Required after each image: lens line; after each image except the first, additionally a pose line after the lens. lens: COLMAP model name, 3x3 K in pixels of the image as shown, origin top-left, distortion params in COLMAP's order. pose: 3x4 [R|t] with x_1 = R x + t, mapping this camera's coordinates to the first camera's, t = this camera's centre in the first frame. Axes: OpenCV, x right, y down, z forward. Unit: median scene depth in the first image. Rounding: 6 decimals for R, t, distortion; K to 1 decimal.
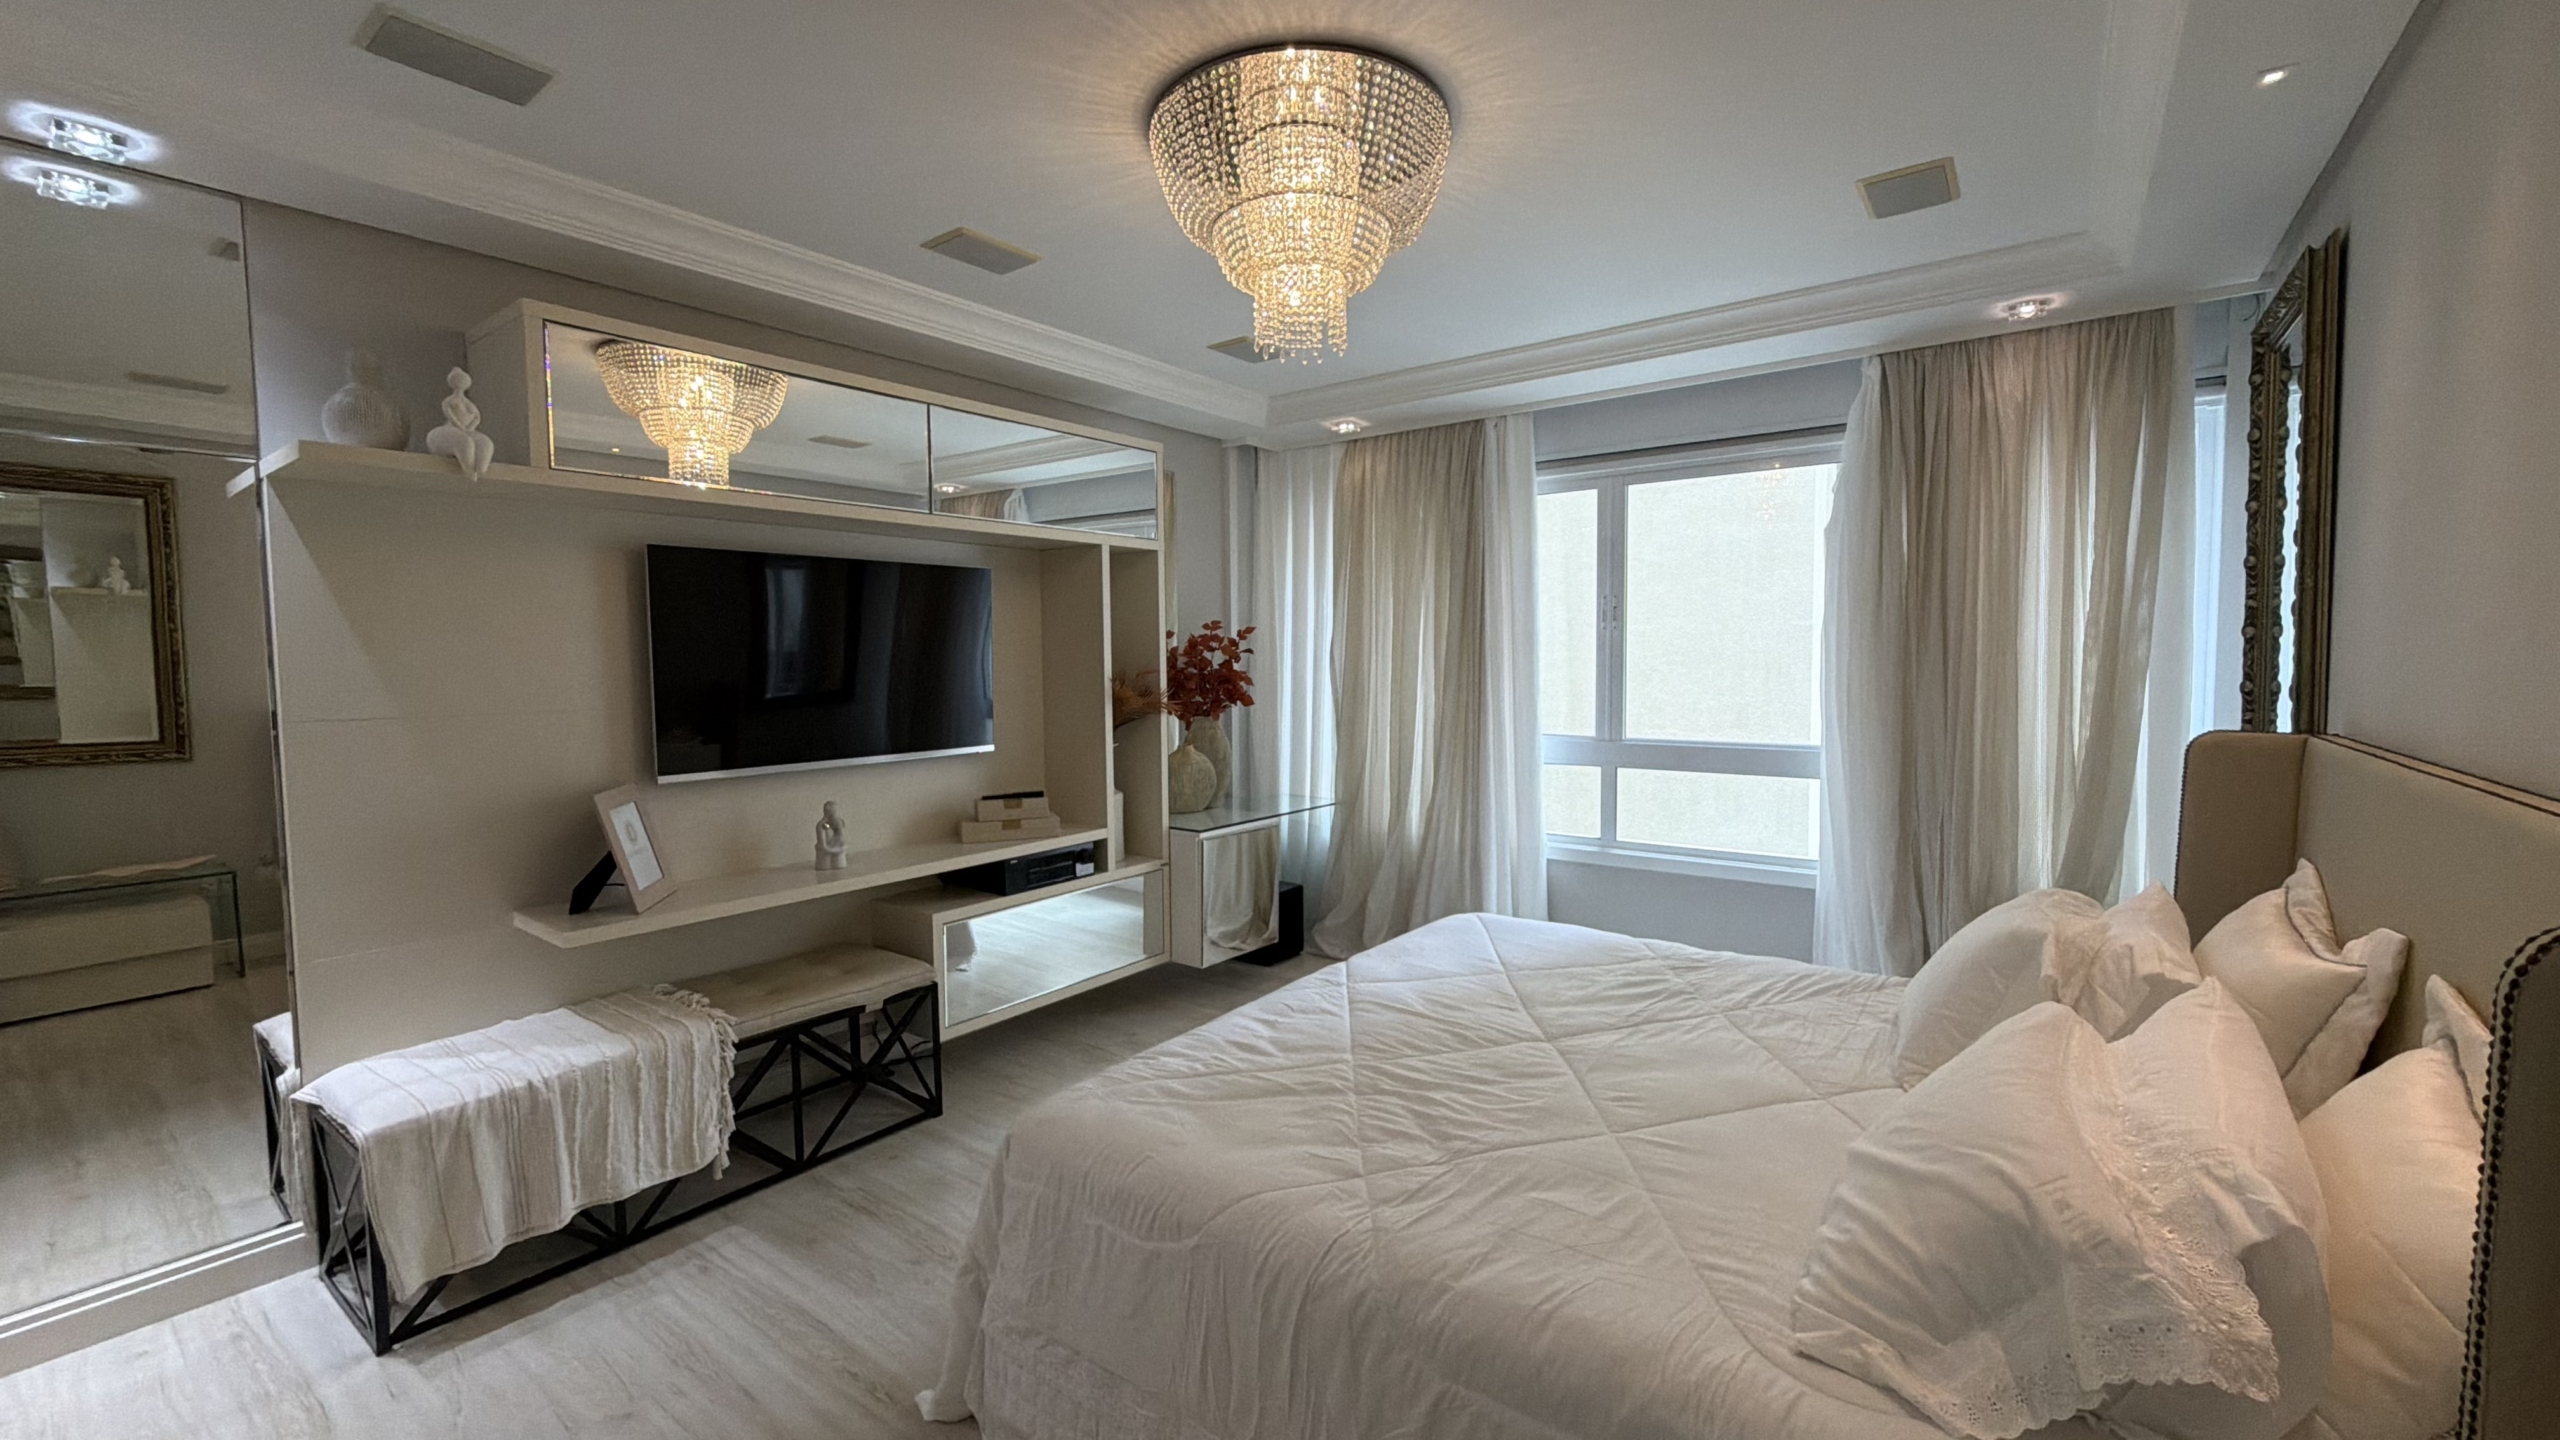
lens RADIAL K [[1023.8, 0, 1277.4], [0, 1023.8, 715.4], [0, 0, 1]] dist [0.003246, -0.000438]
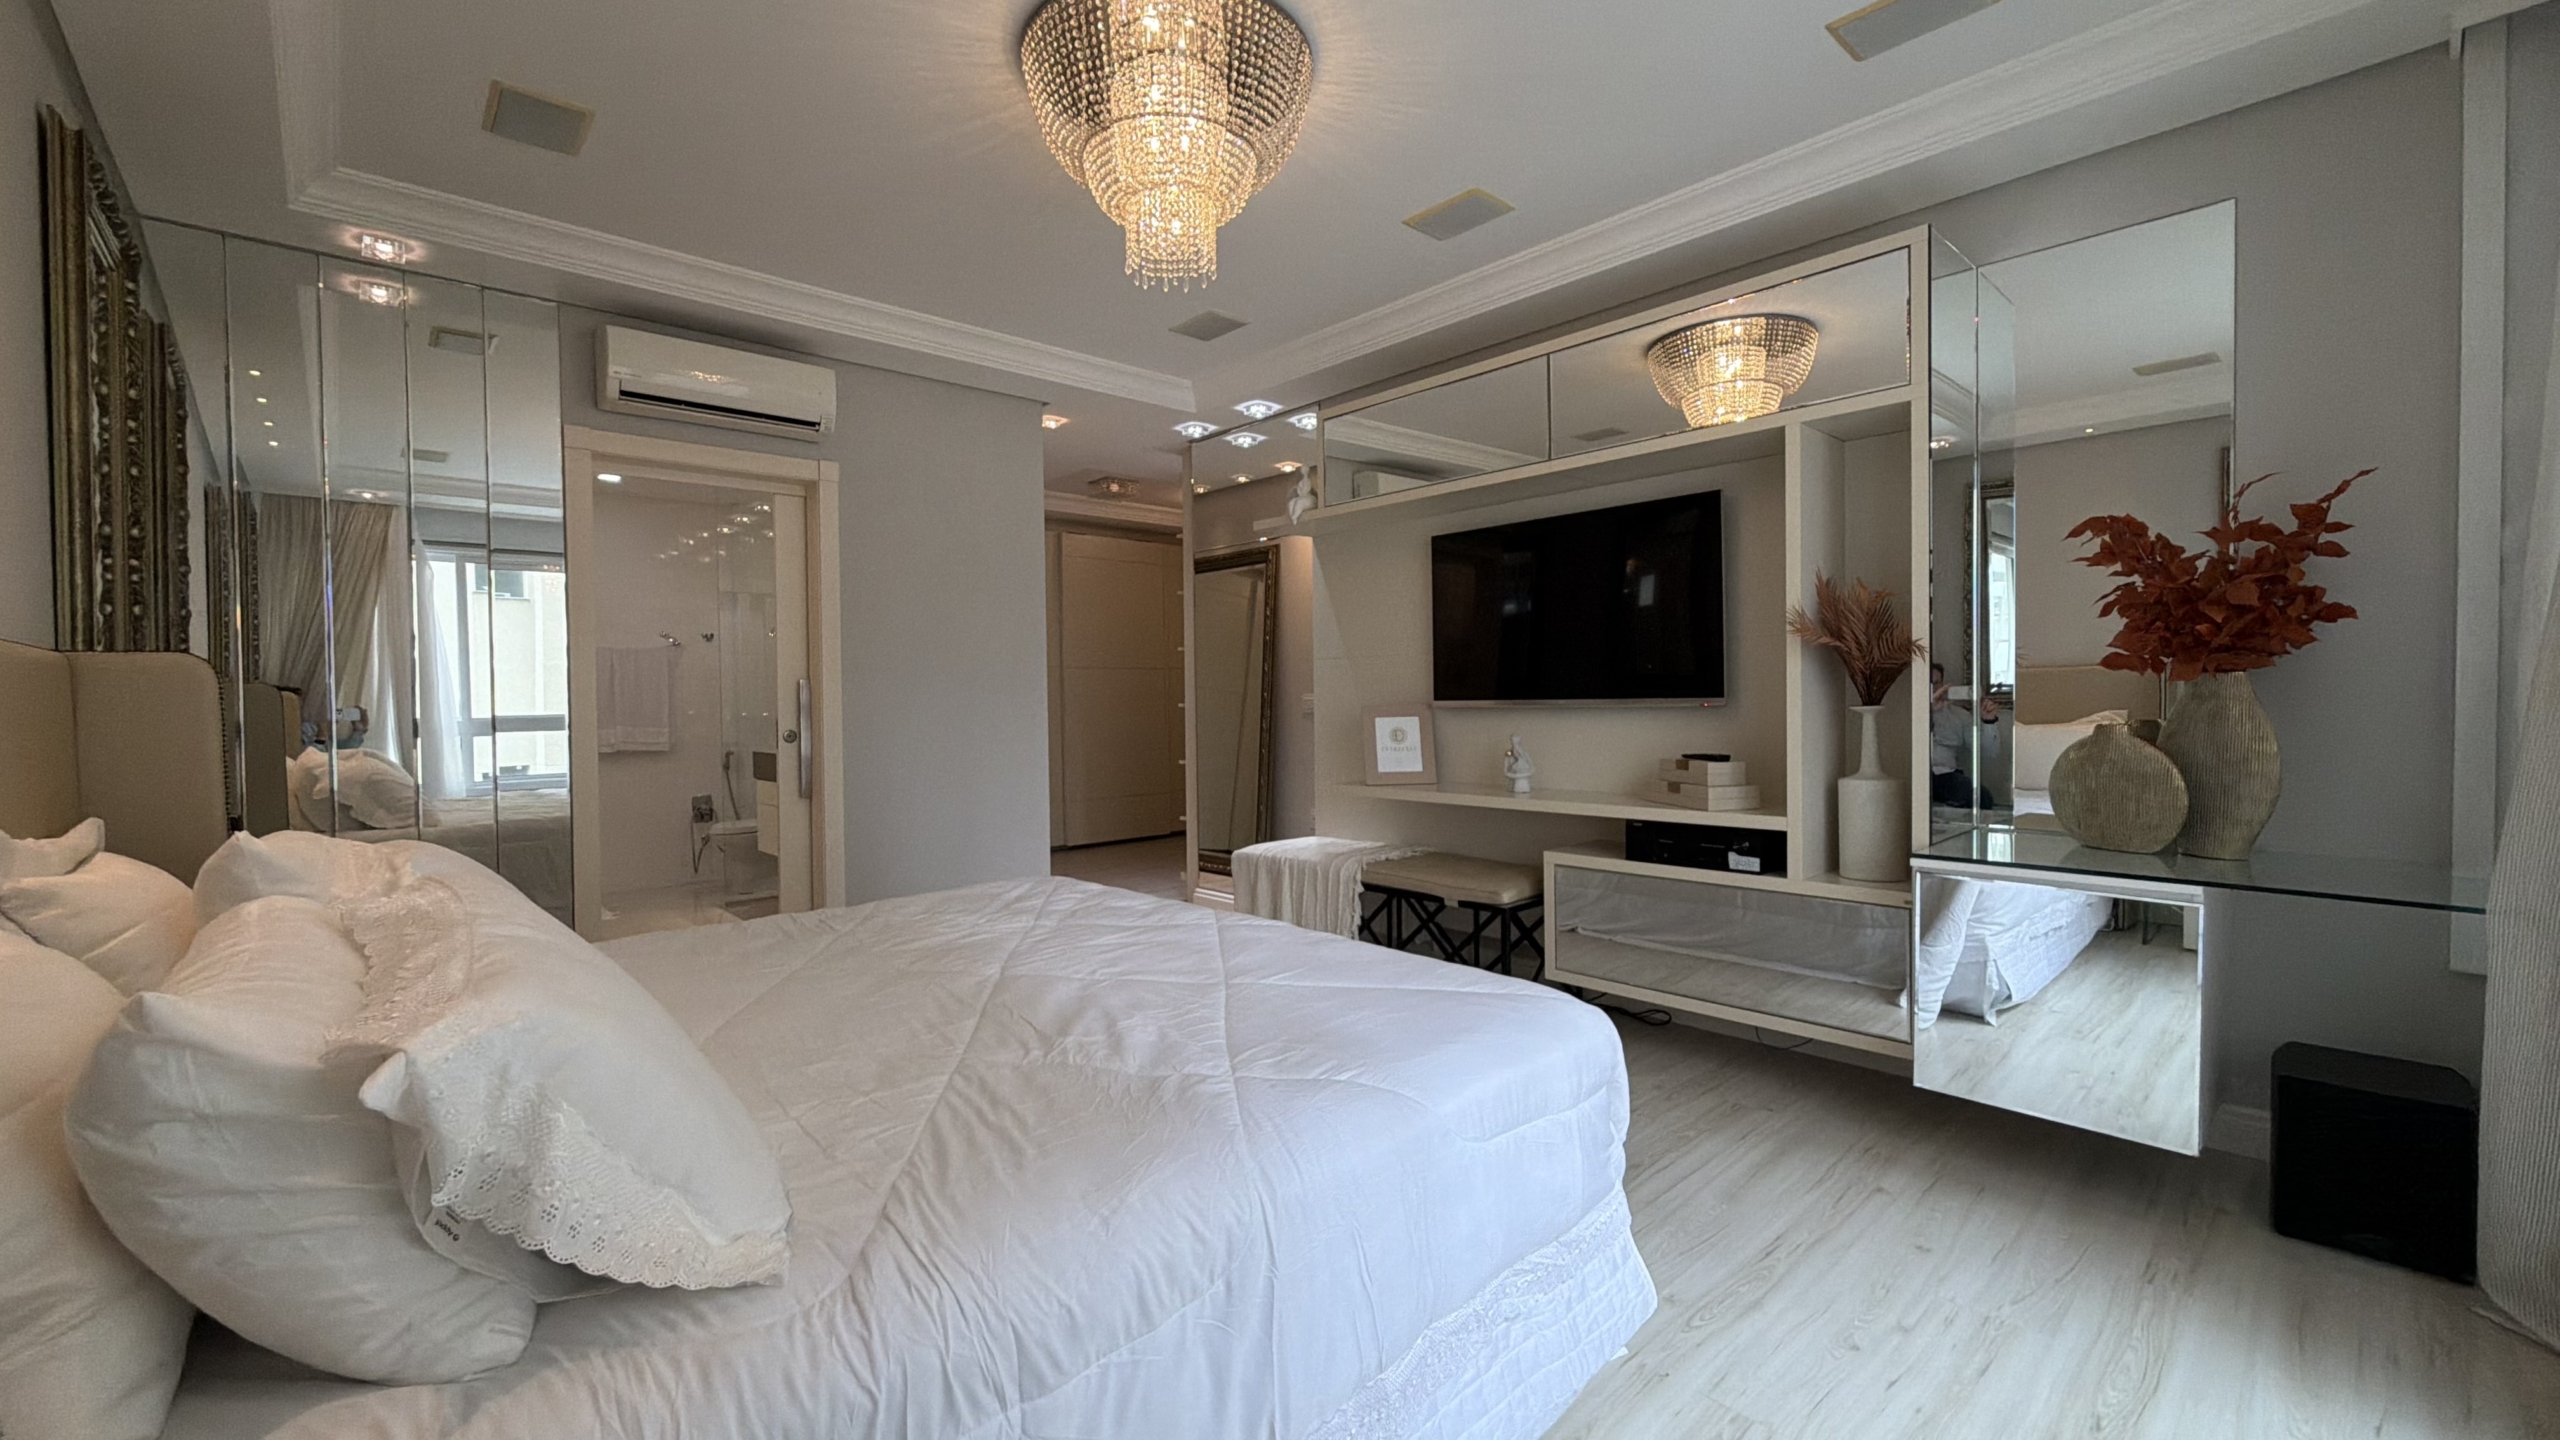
lens RADIAL K [[1023.8, 0, 1274.5], [0, 1023.8, 715.5], [0, 0, 1]] dist [0.003246, -0.000438]
pose [[-0.186247, 0.027922, -0.982106, 0.626213], [-0.044306, 0.998341, 0.036785, 0.028896], [0.981504, 0.050364, -0.184700, 0.800874]]
